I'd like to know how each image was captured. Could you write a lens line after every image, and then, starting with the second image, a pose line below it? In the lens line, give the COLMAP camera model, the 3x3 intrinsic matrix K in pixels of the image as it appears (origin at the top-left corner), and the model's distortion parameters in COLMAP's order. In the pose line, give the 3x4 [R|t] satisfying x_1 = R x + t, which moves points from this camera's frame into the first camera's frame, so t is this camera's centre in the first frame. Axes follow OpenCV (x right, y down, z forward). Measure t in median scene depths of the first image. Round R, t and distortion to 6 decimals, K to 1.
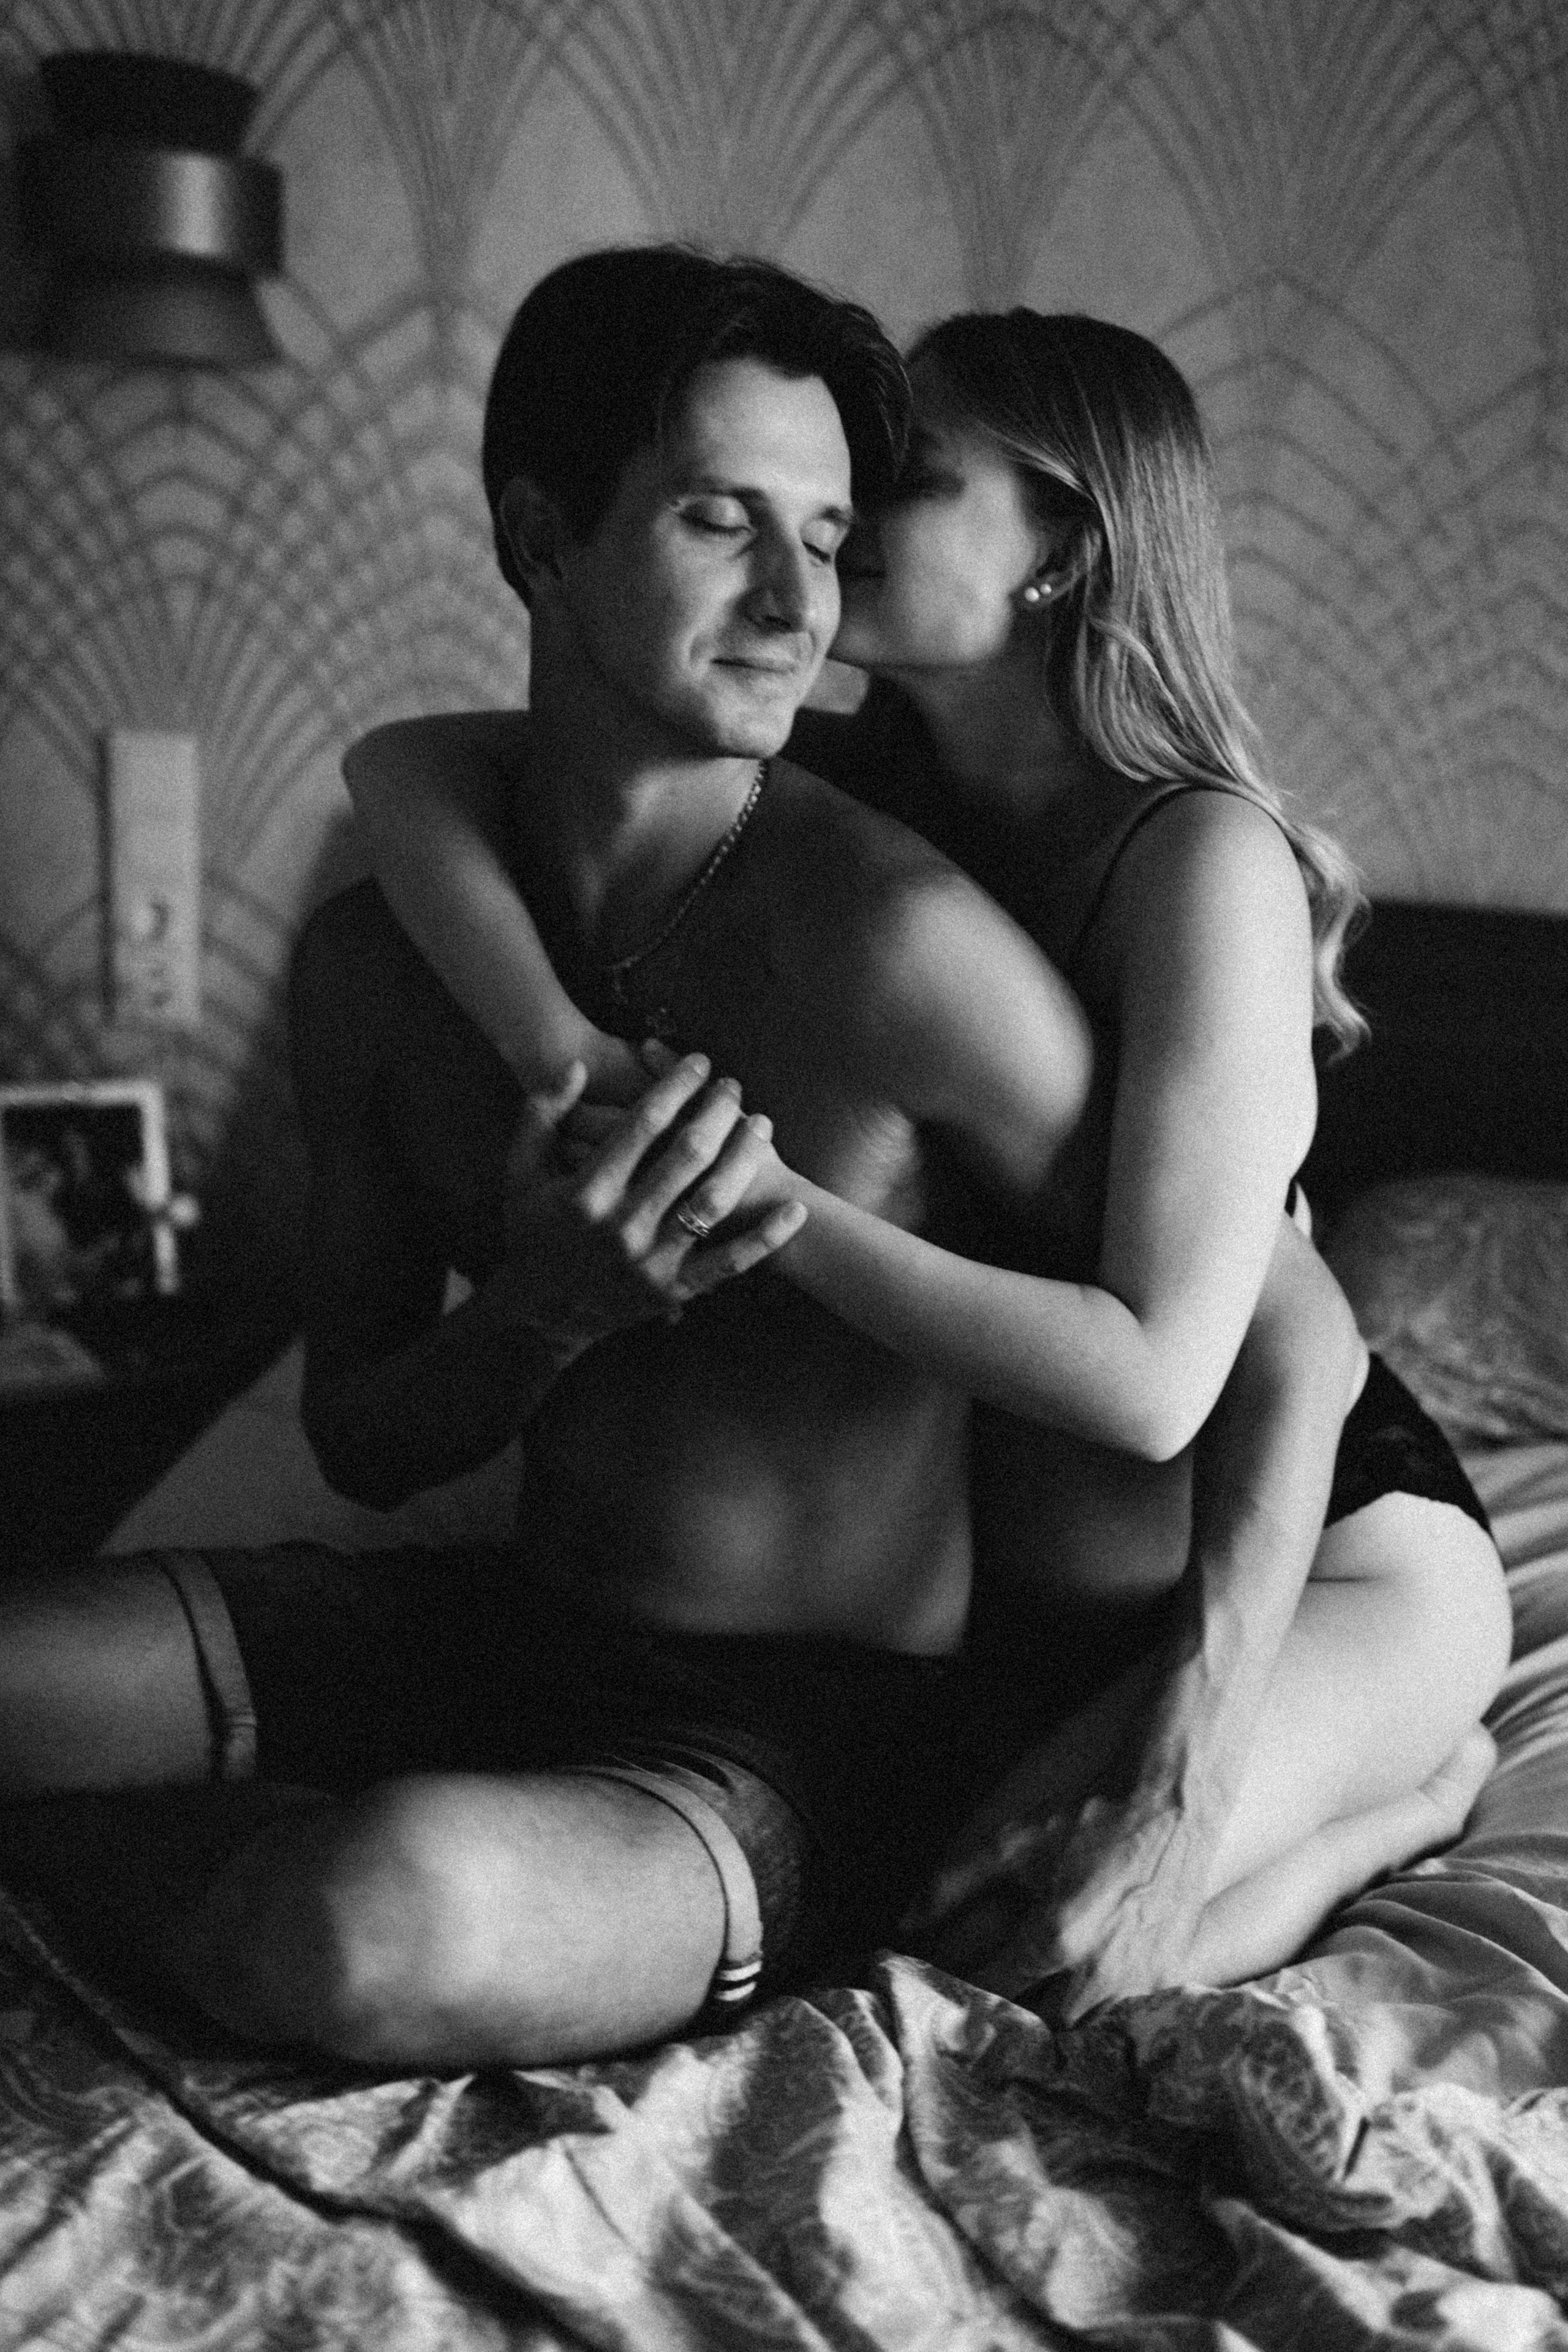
lens RADIAL K [[2468.1, 0, 780.1], [0, 2468.1, 1162.1], [0, 0, 1]] dist [0.087082, 0.000000]
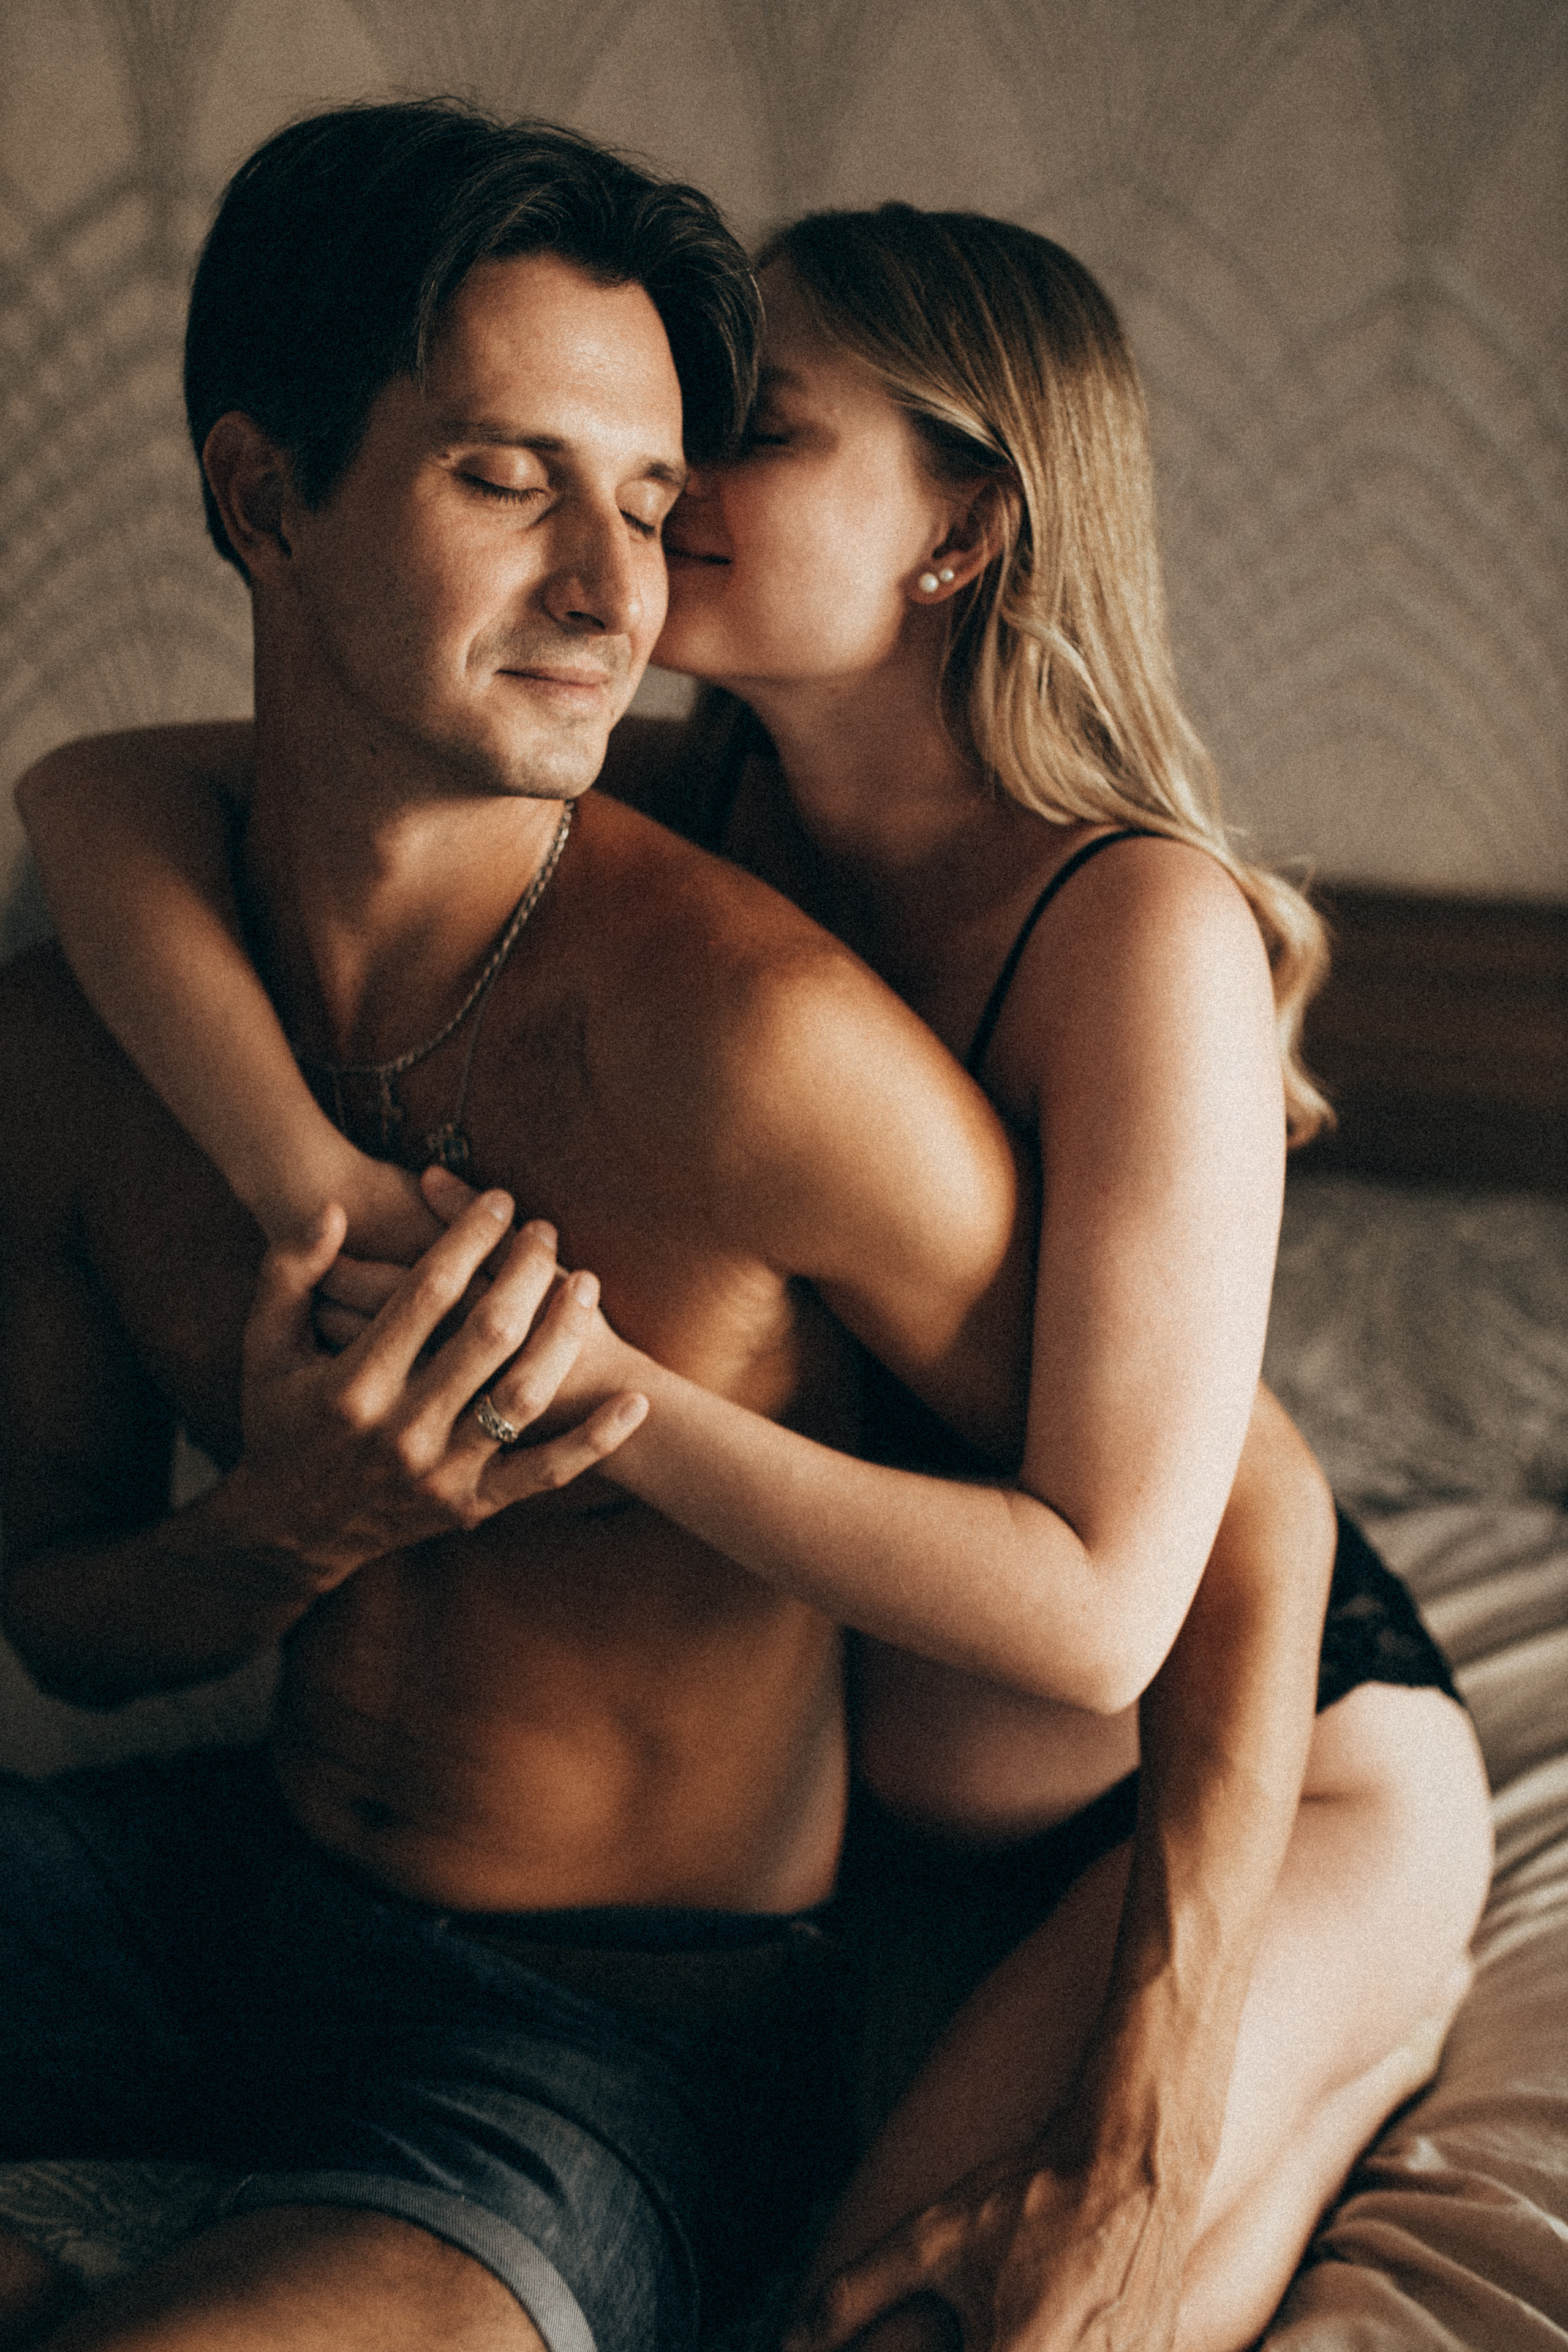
lens RADIAL K [[2468.1, 0, 787.4], [0, 2468.1, 1195.0], [0, 0, 1]] dist [0.087082, 0.000000]
pose [[0.995633, -0.023109, 0.090445, -0.012654], [0.018958, 0.998739, 0.046480, -0.076342], [-0.091405, -0.044562, 0.994816, 0.236865]]
